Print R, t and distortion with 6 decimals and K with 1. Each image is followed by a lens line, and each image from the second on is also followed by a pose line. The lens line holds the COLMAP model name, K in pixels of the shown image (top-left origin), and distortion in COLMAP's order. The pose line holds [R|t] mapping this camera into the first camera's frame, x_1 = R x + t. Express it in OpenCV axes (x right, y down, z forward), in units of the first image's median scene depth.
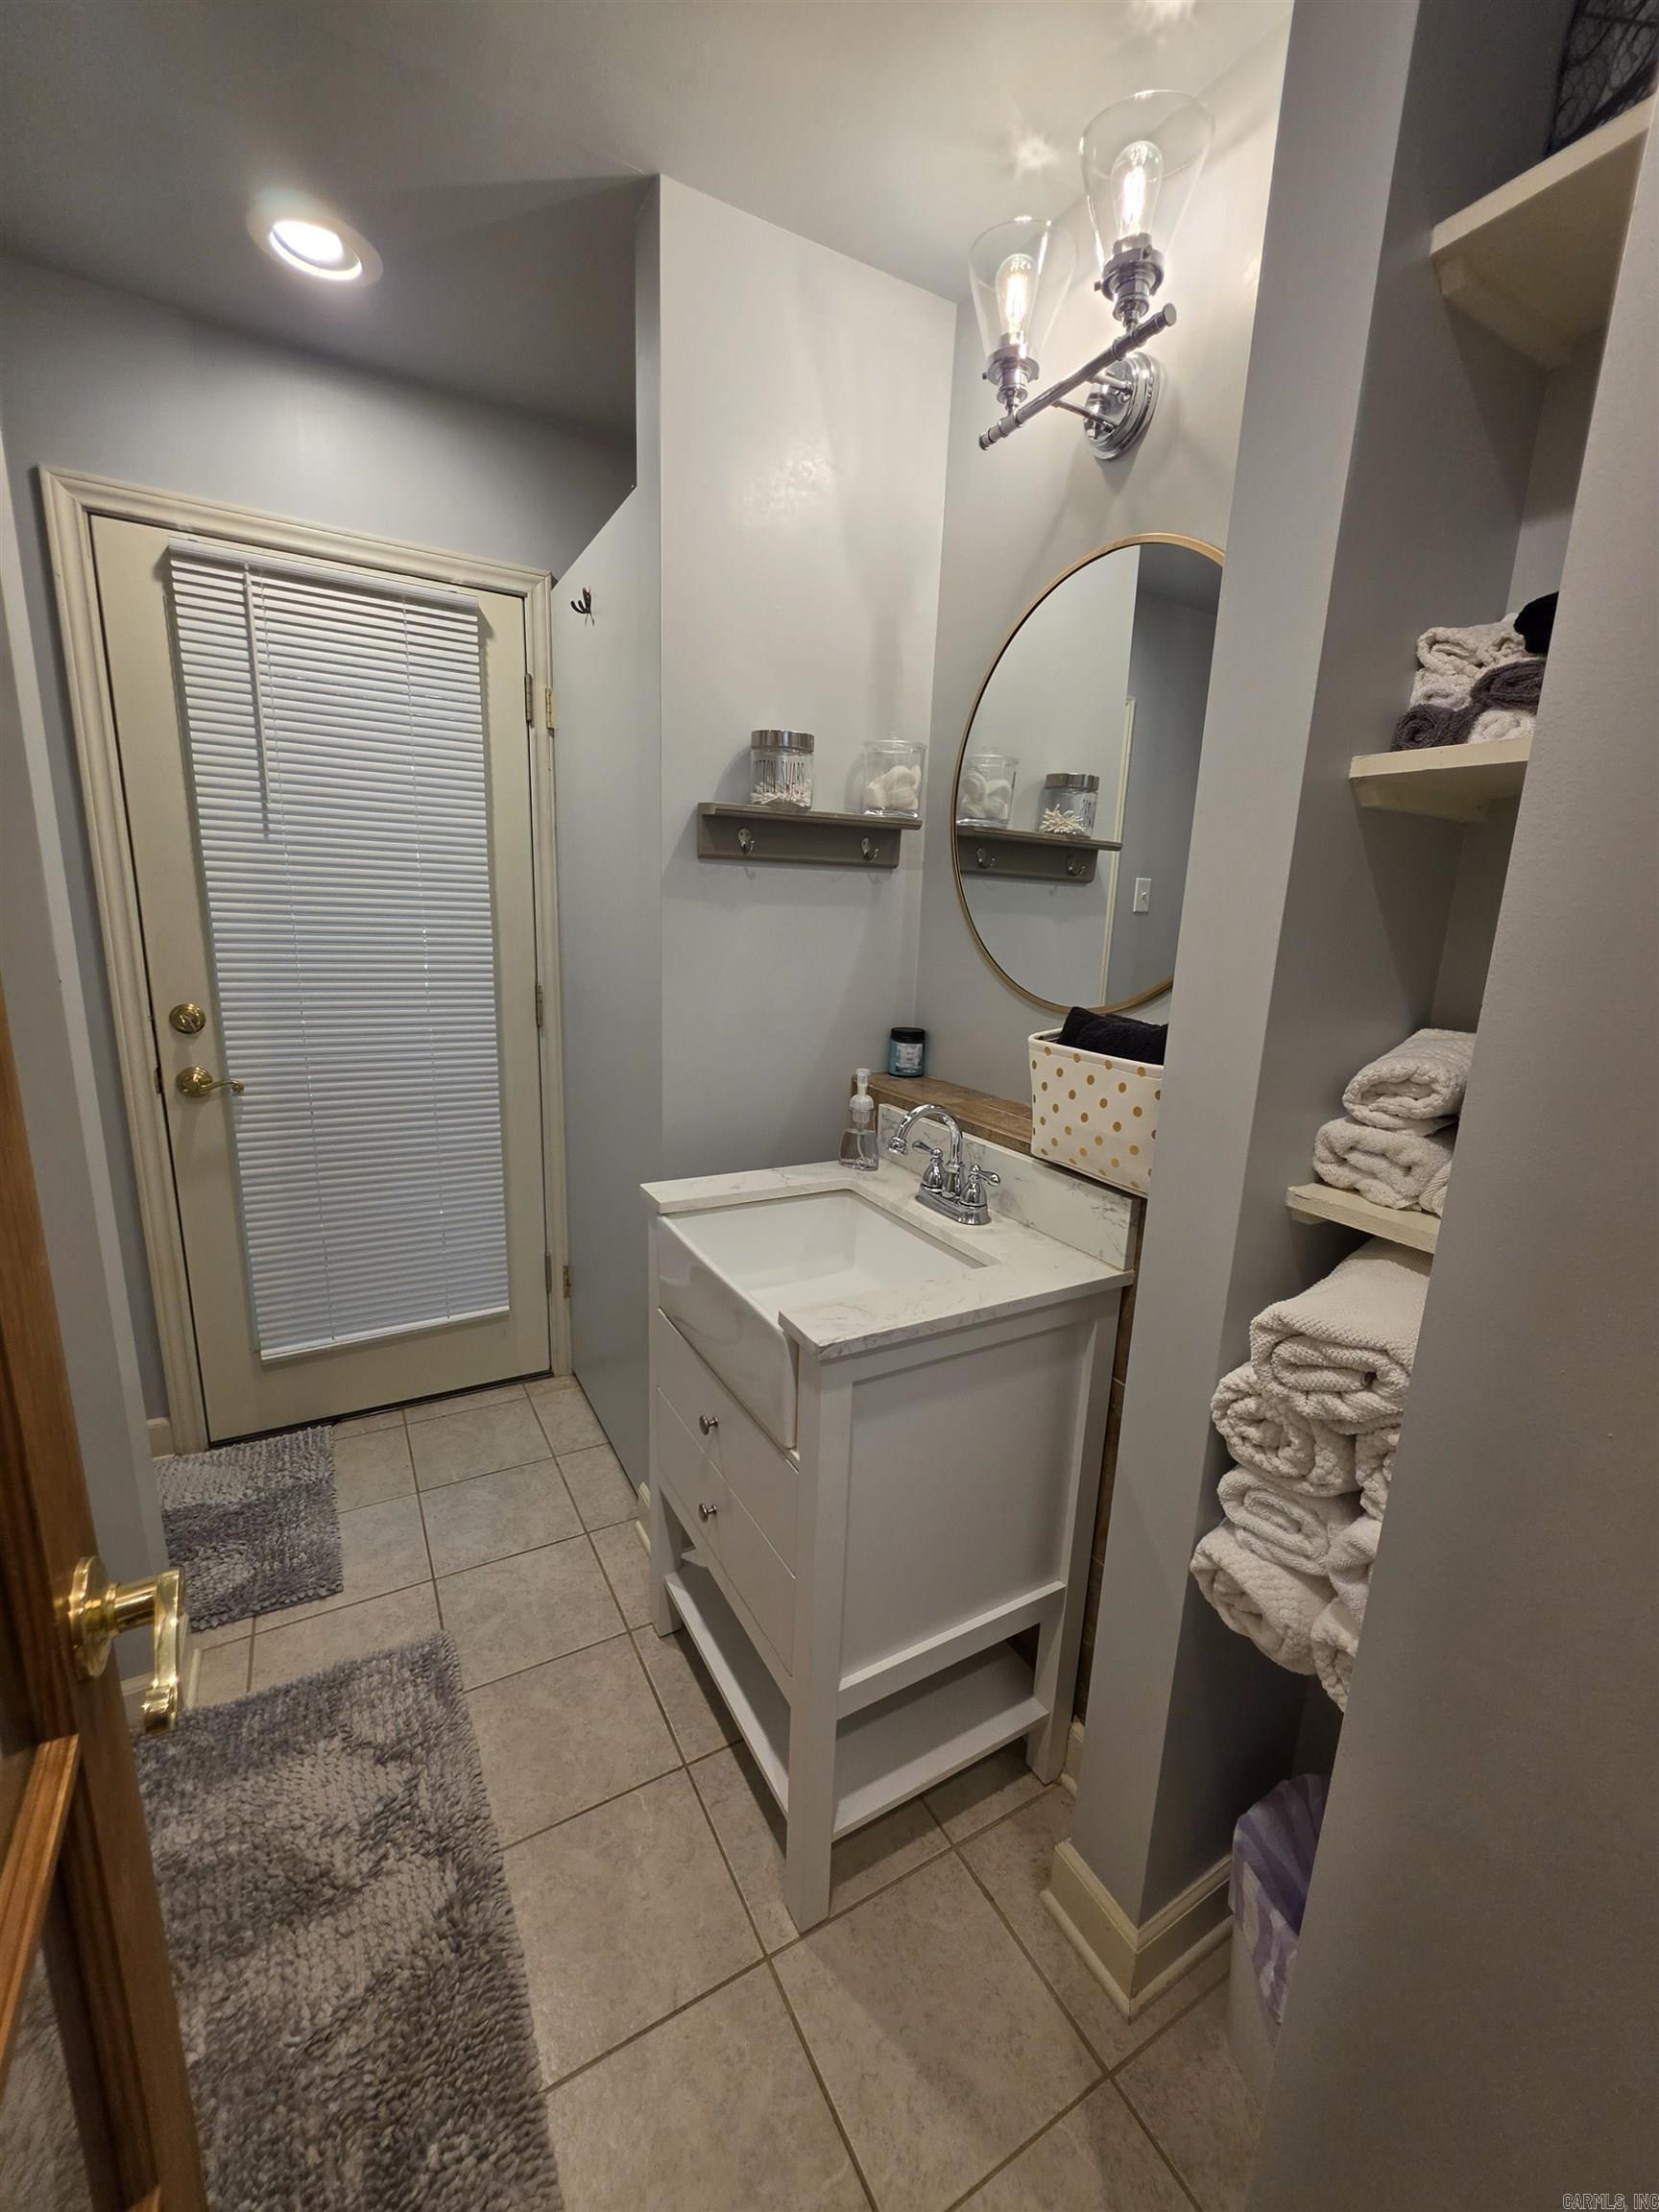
lens RADIAL K [[888.2, 0, 833.7], [0, 888.2, 1106.5], [0, 0, 1]] dist [-0.004358, 0.001038]
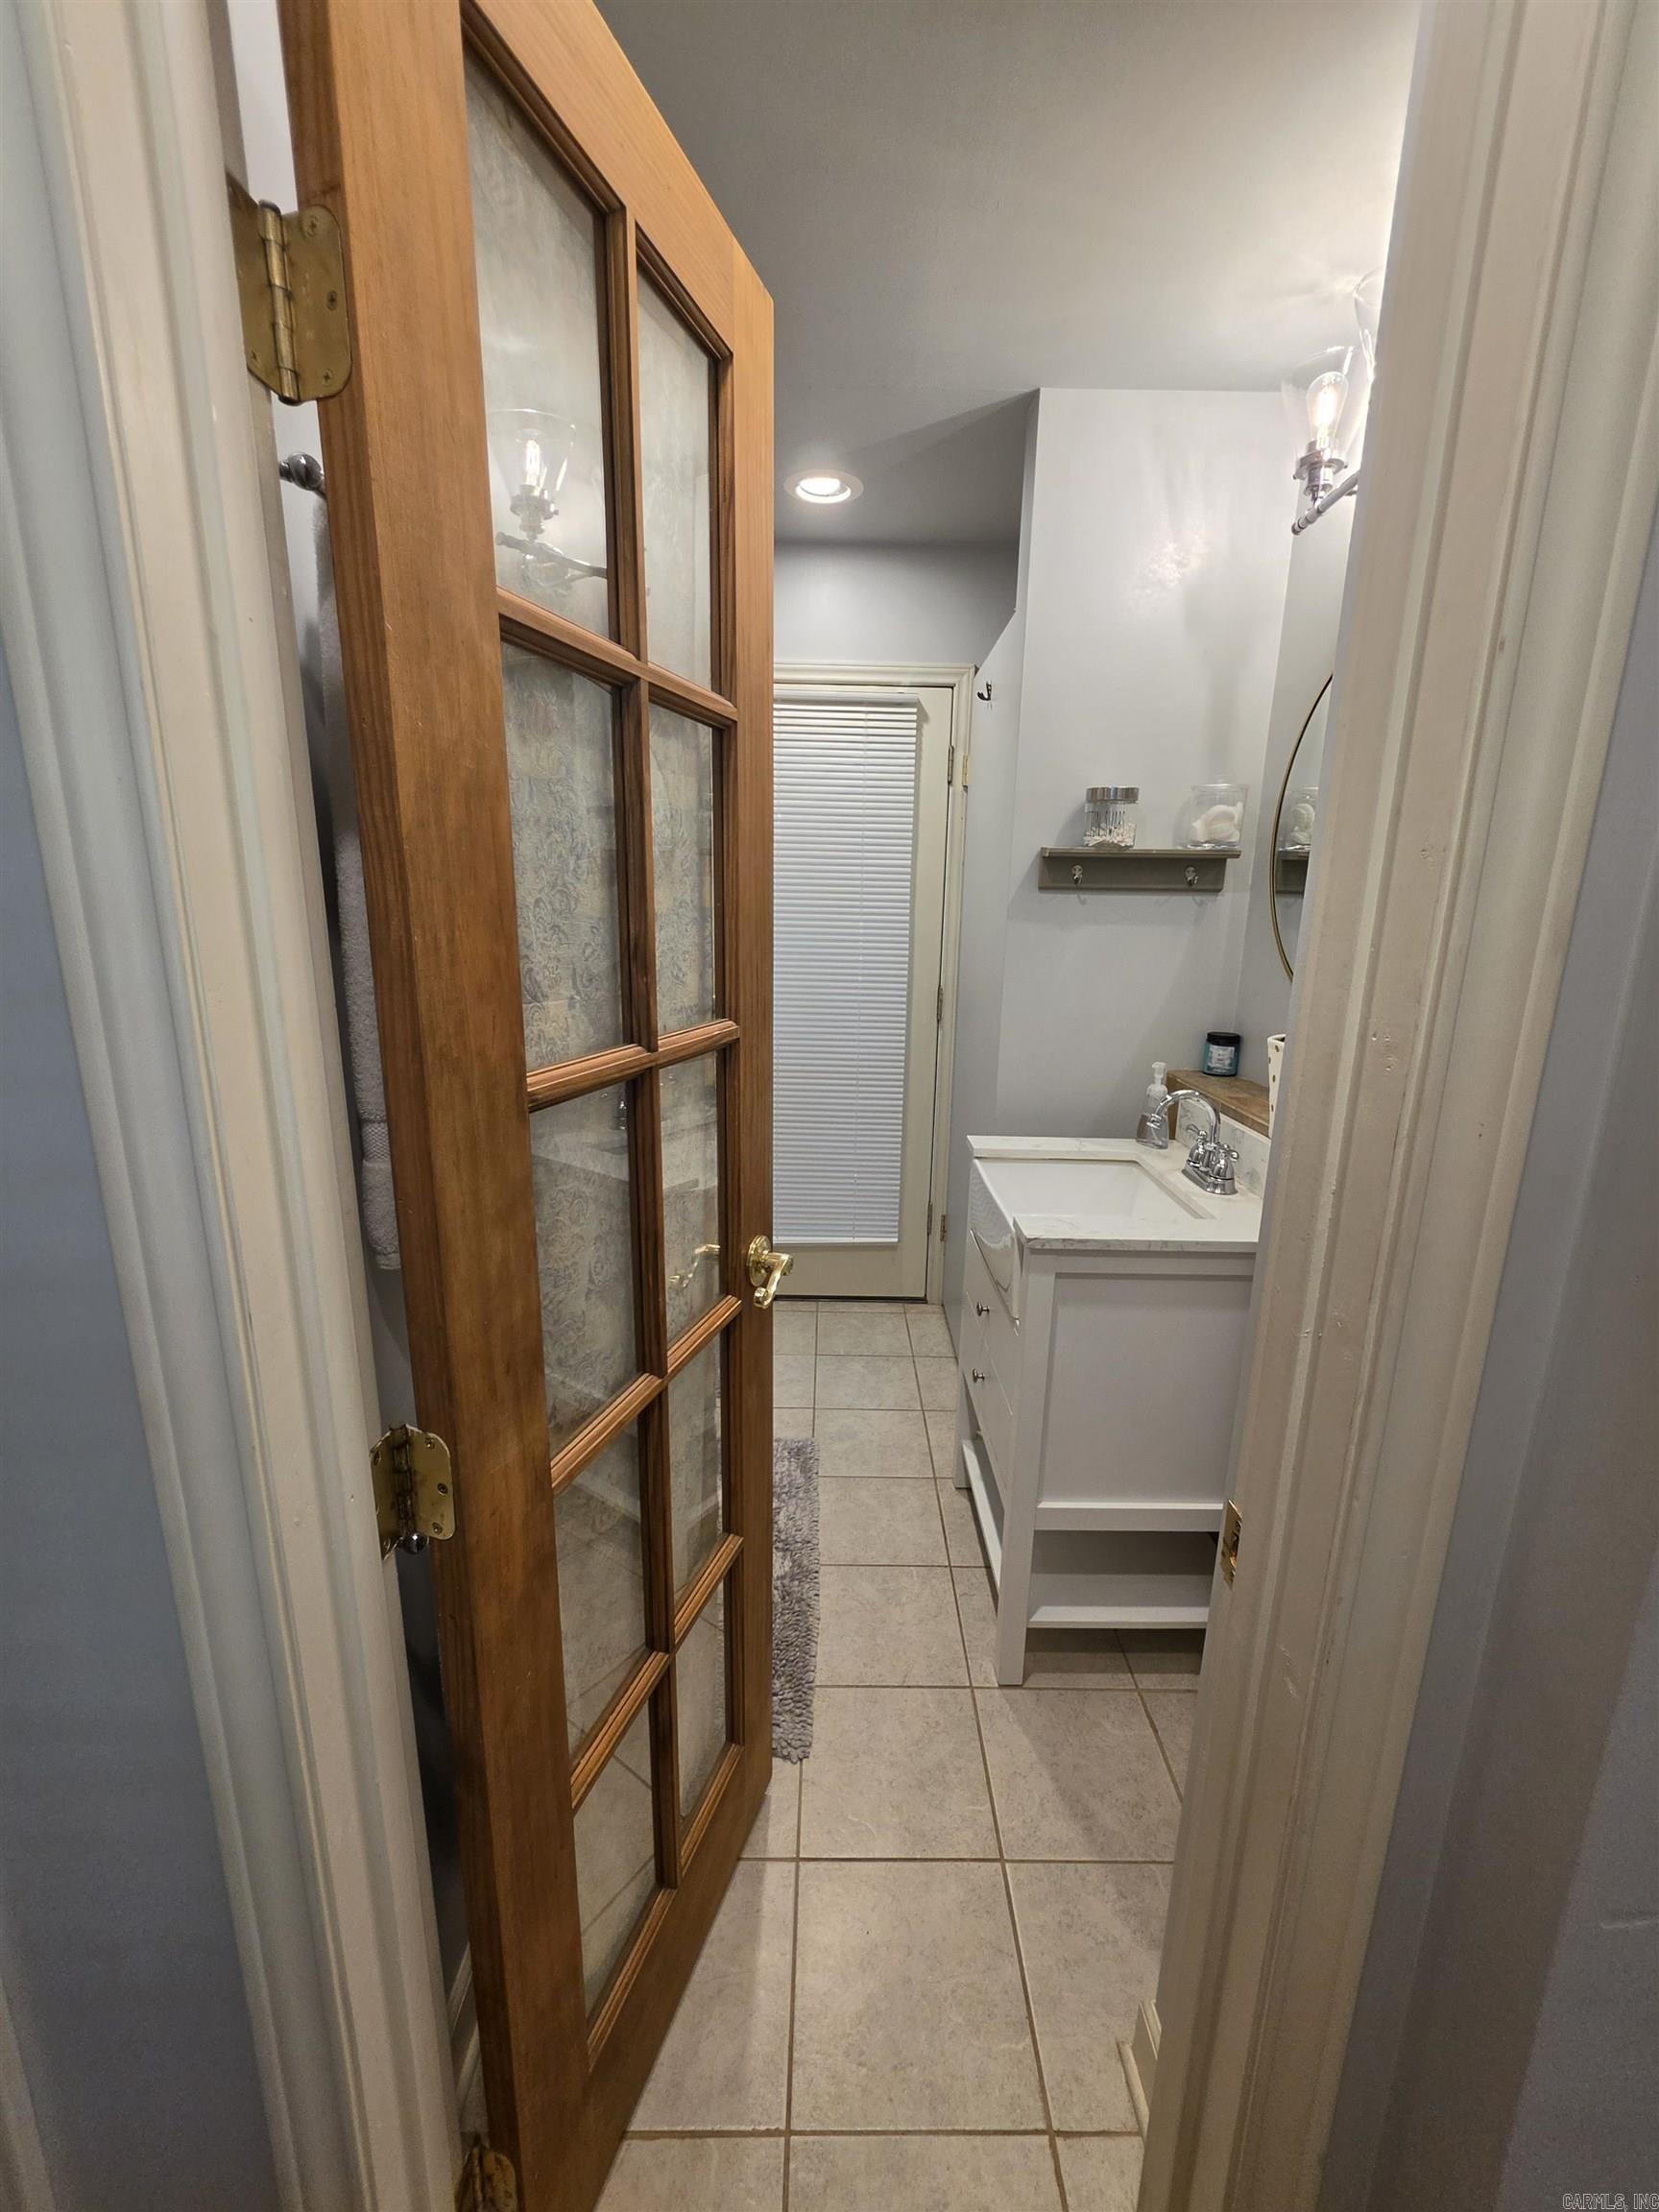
lens RADIAL K [[888.2, 0, 837.0], [0, 888.2, 1111.1], [0, 0, 1]] dist [-0.004358, 0.001038]
pose [[0.871081, 0.090680, -0.482695, 0.242452], [-0.094468, 0.995391, 0.016517, 0.044719], [0.481968, 0.031212, 0.875633, -0.254511]]
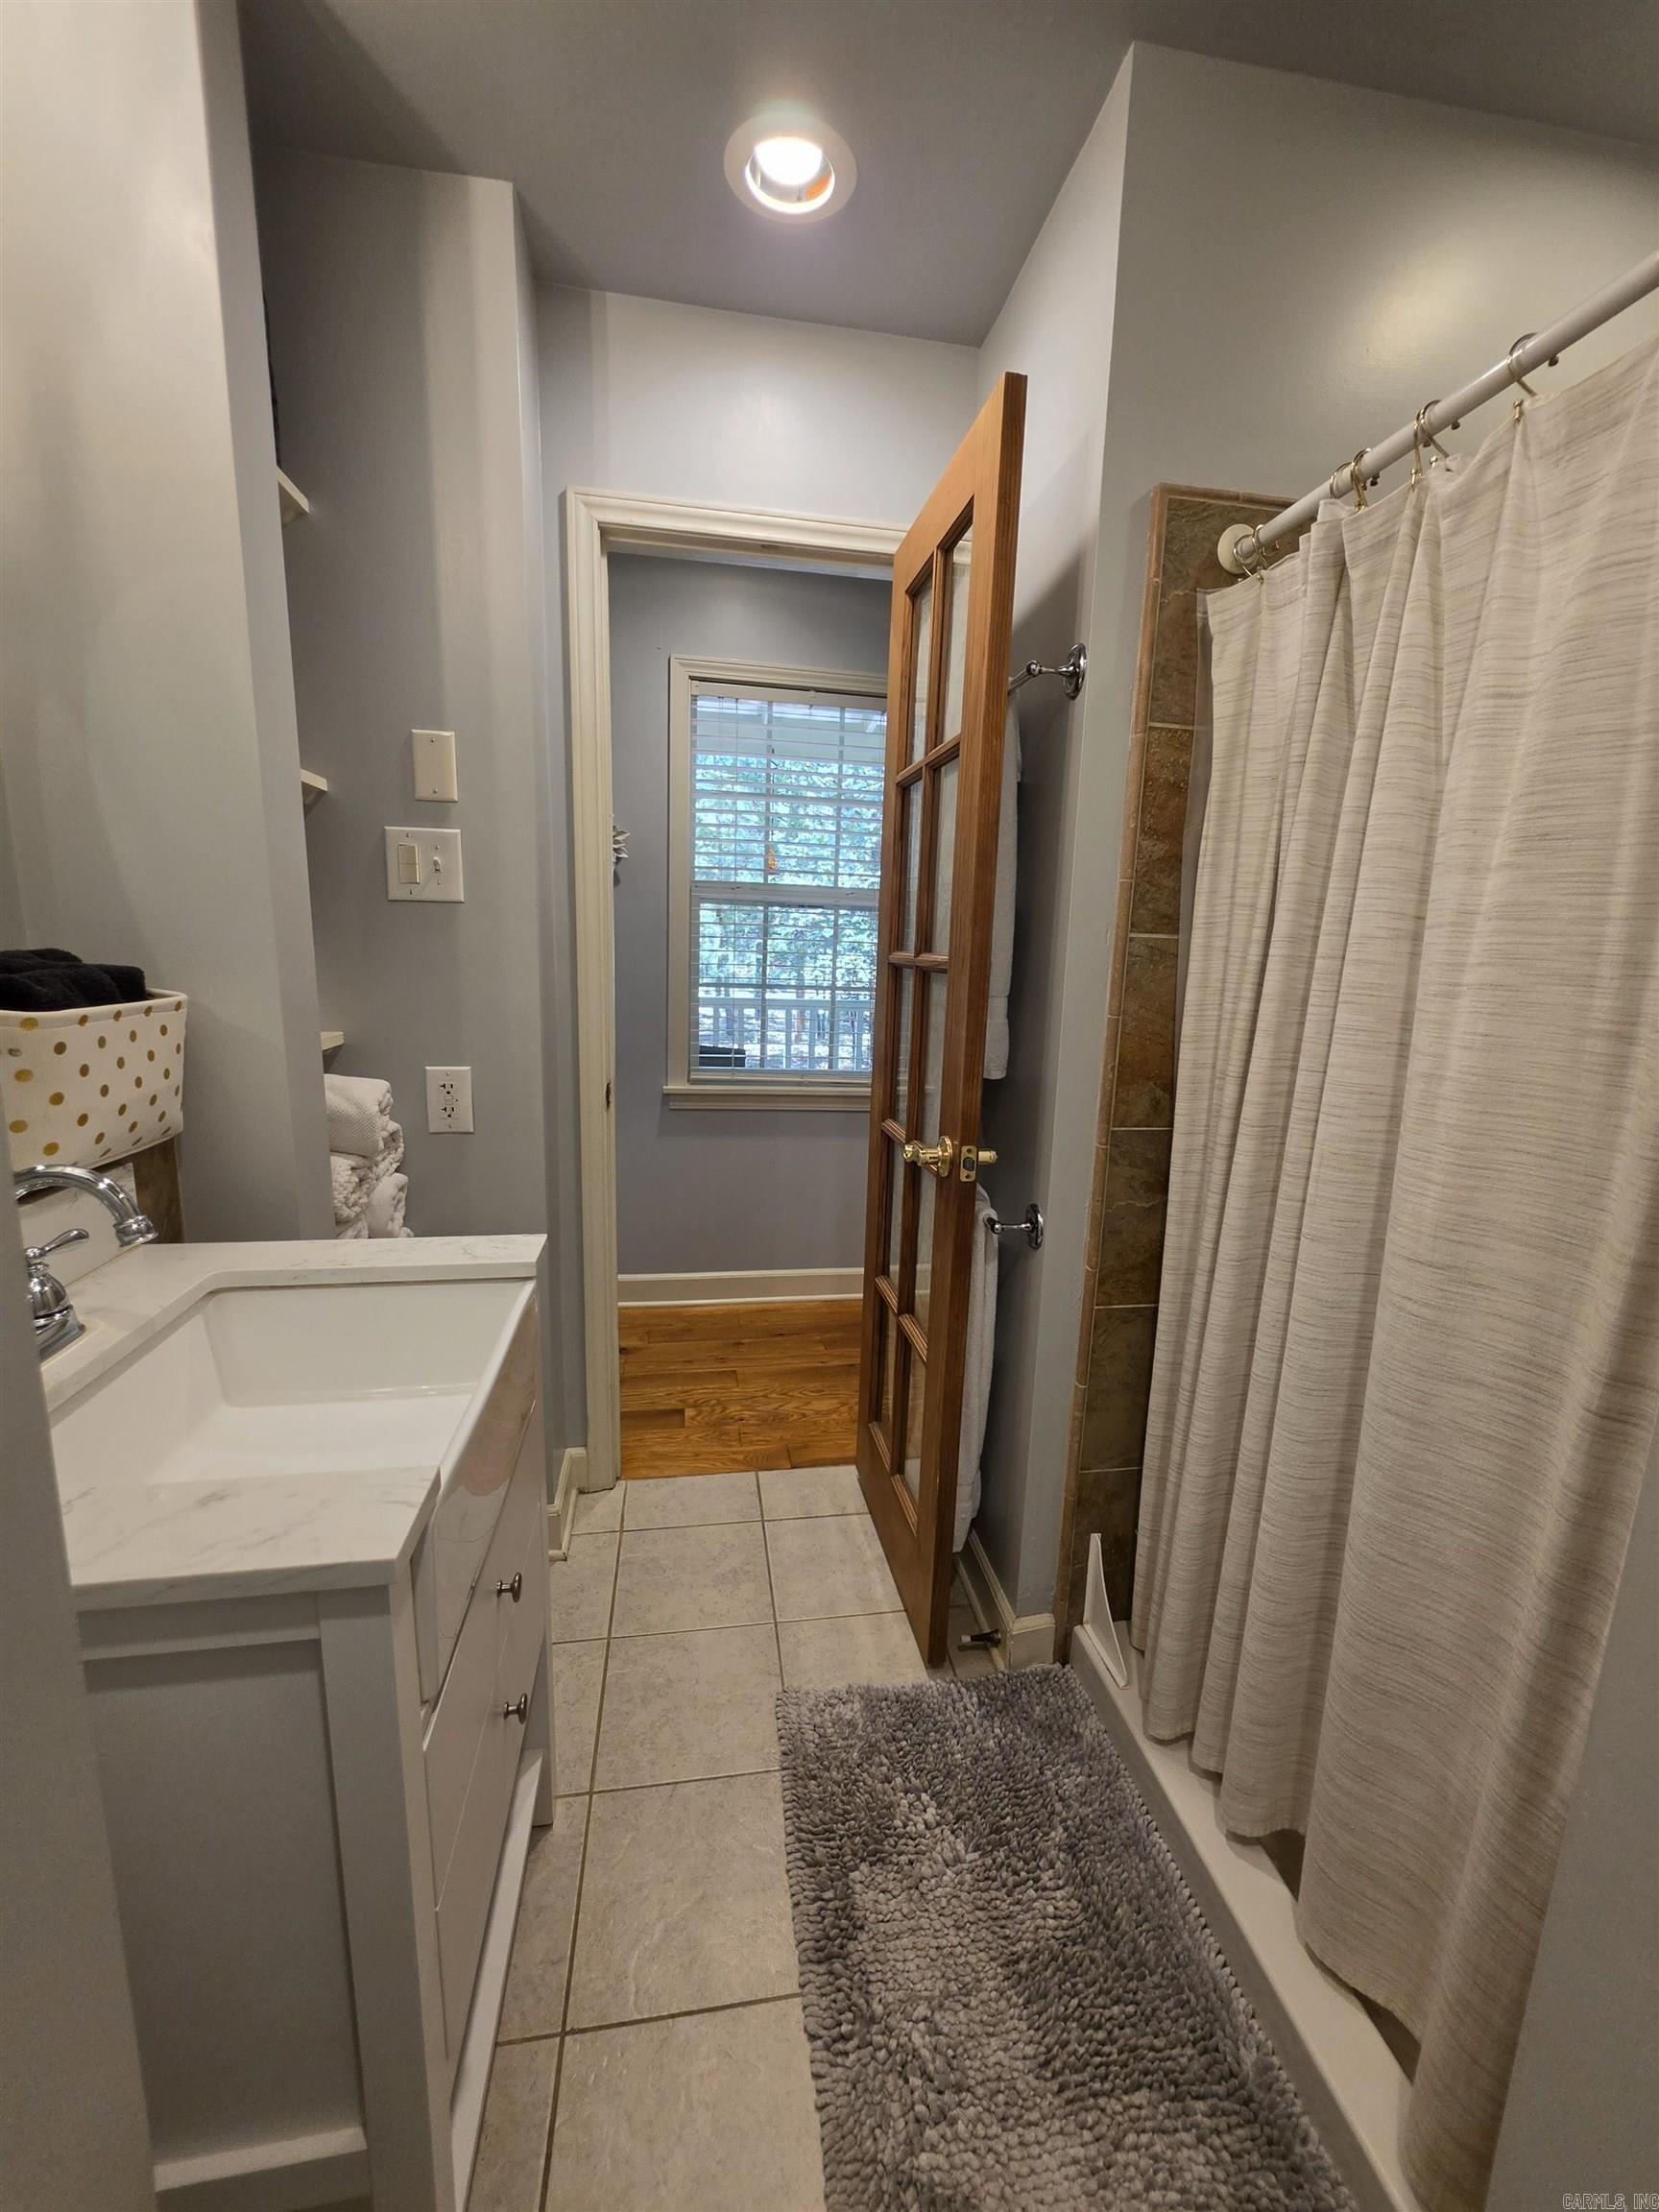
lens RADIAL K [[888.2, 0, 836.1], [0, 888.2, 1096.5], [0, 0, 1]] dist [-0.004358, 0.001038]
pose [[-0.934691, -0.128708, 0.331342, -0.460376], [0.010734, 0.921500, 0.388230, -0.219782], [-0.355300, 0.366432, -0.859936, 1.122706]]
